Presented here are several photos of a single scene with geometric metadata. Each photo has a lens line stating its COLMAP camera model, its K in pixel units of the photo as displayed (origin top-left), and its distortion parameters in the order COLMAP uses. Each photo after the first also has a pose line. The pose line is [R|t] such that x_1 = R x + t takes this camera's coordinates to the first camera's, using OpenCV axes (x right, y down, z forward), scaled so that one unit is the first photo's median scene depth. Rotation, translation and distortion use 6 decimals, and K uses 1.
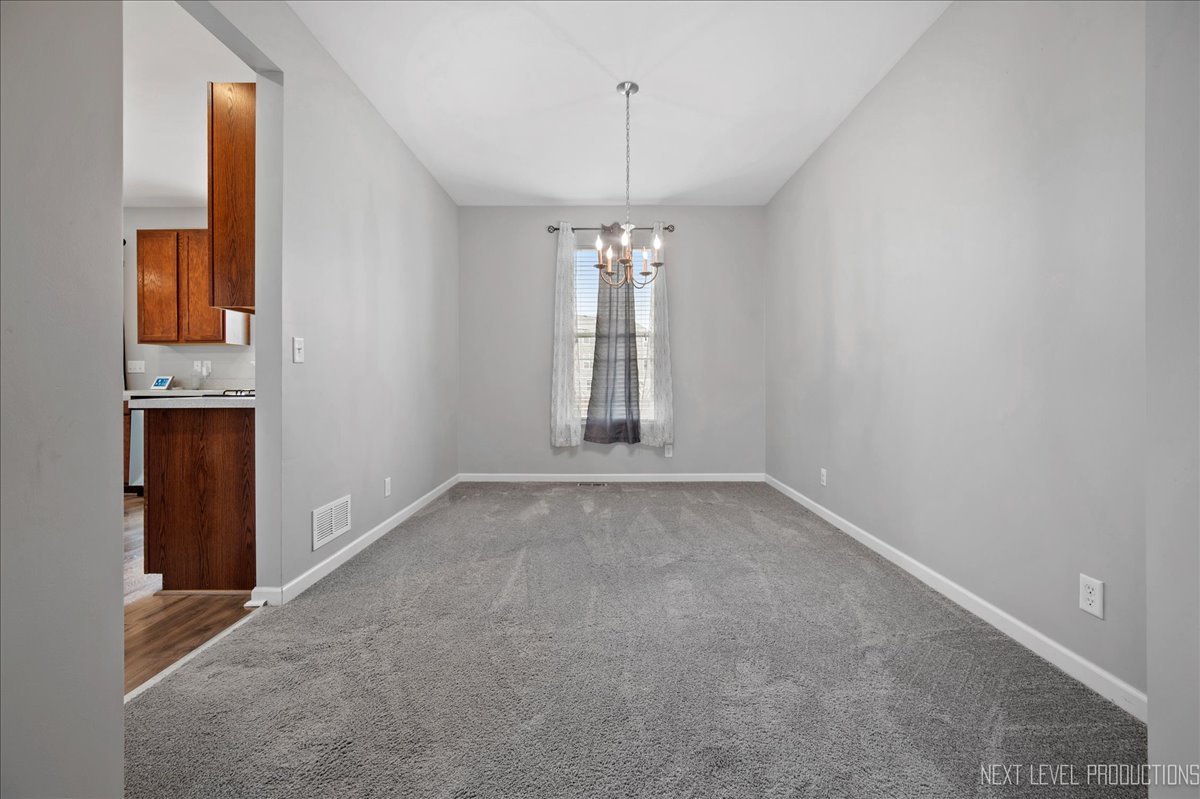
lens RADIAL K [[487.3, 0, 600.6], [0, 487.3, 381.8], [0, 0, 1]] dist [0.000857, 0.000078]
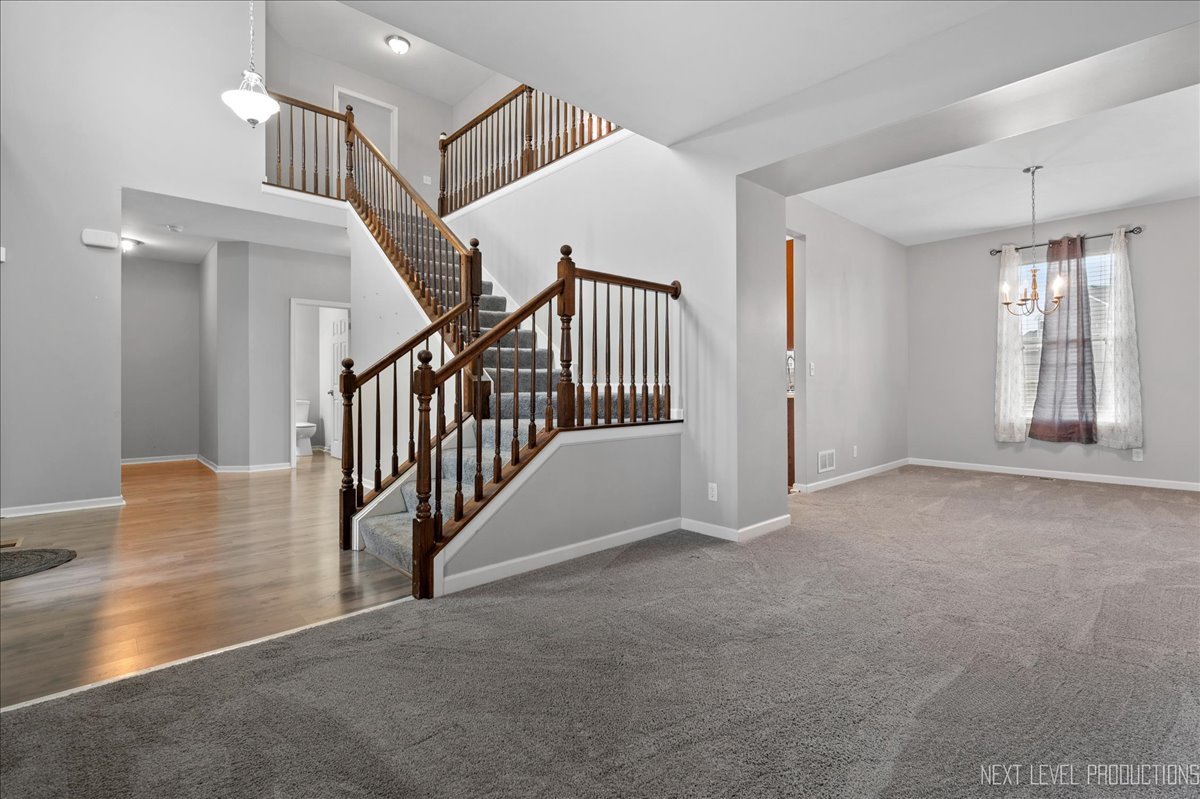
lens RADIAL K [[544.7, 0, 616.2], [0, 544.7, 382.9], [0, 0, 1]] dist [0.000317, -0.000068]
pose [[0.697336, -0.005367, -0.716724, 0.199027], [0.001565, 0.999981, -0.005965, 0.001144], [0.716743, 0.003039, 0.697331, -0.538757]]
